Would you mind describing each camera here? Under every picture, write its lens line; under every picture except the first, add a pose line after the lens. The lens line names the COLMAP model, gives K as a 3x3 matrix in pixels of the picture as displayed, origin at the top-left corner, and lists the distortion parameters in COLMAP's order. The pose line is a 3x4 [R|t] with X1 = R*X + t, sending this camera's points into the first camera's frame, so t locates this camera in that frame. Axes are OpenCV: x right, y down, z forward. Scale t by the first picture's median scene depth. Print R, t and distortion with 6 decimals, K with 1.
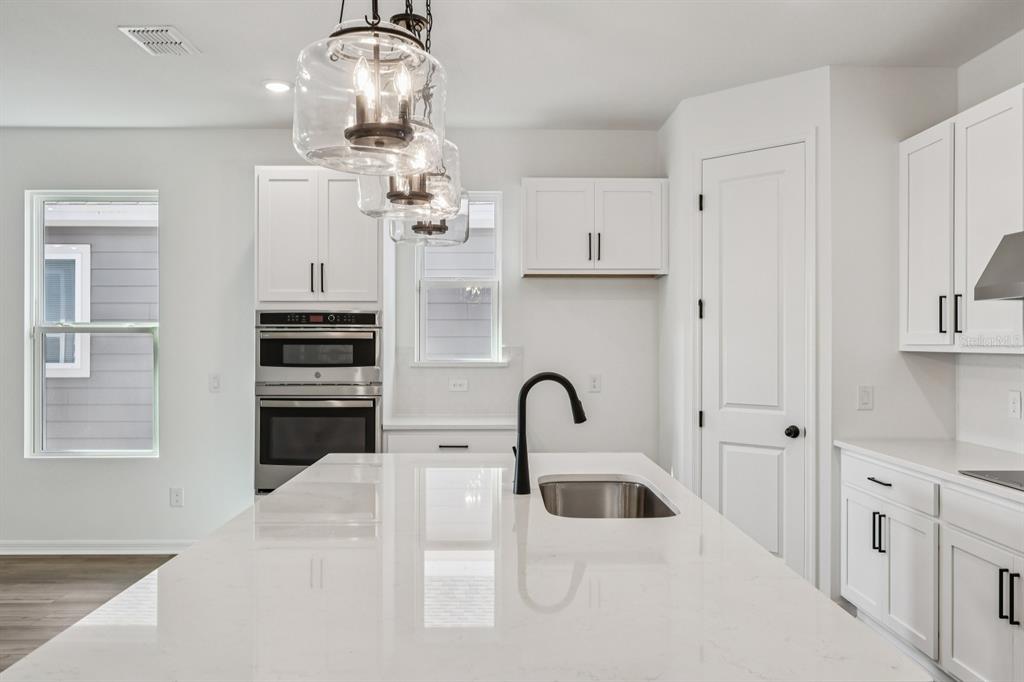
lens RADIAL K [[800.2, 0, 513.7], [0, 800.2, 340.8], [0, 0, 1]] dist [-0.005426, -0.001059]
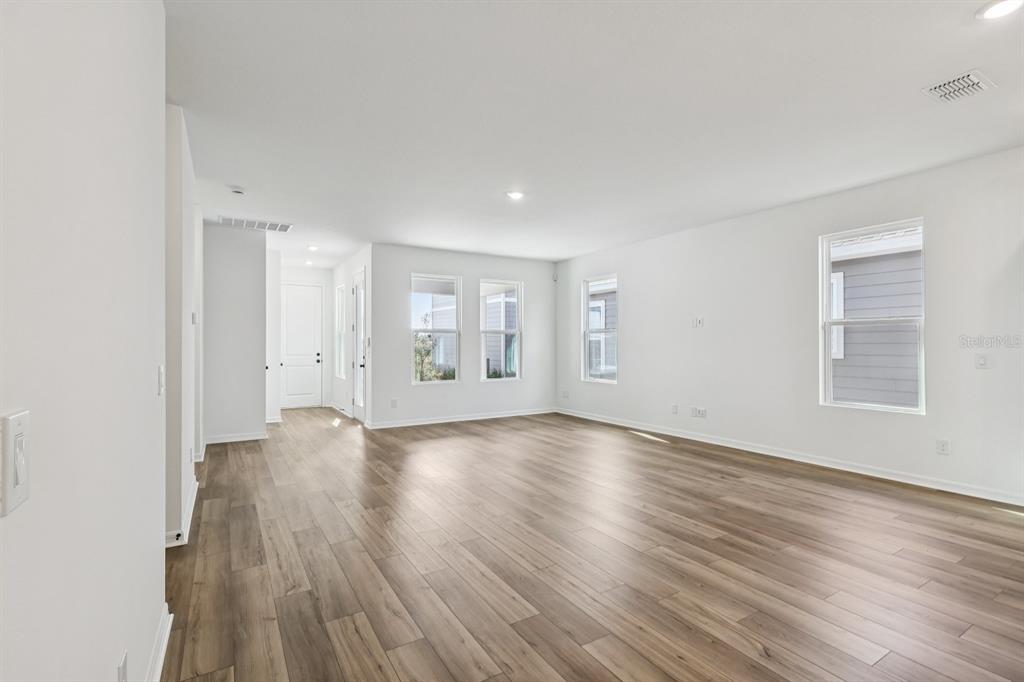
lens RADIAL K [[474.1, 0, 512.8], [0, 474.1, 341.9], [0, 0, 1]] dist [-0.005644, 0.002095]
pose [[0.500151, -0.007547, -0.865905, -0.114710], [0.006207, 0.999968, -0.005130, 0.025627], [0.865916, -0.002809, 0.500182, 0.002188]]
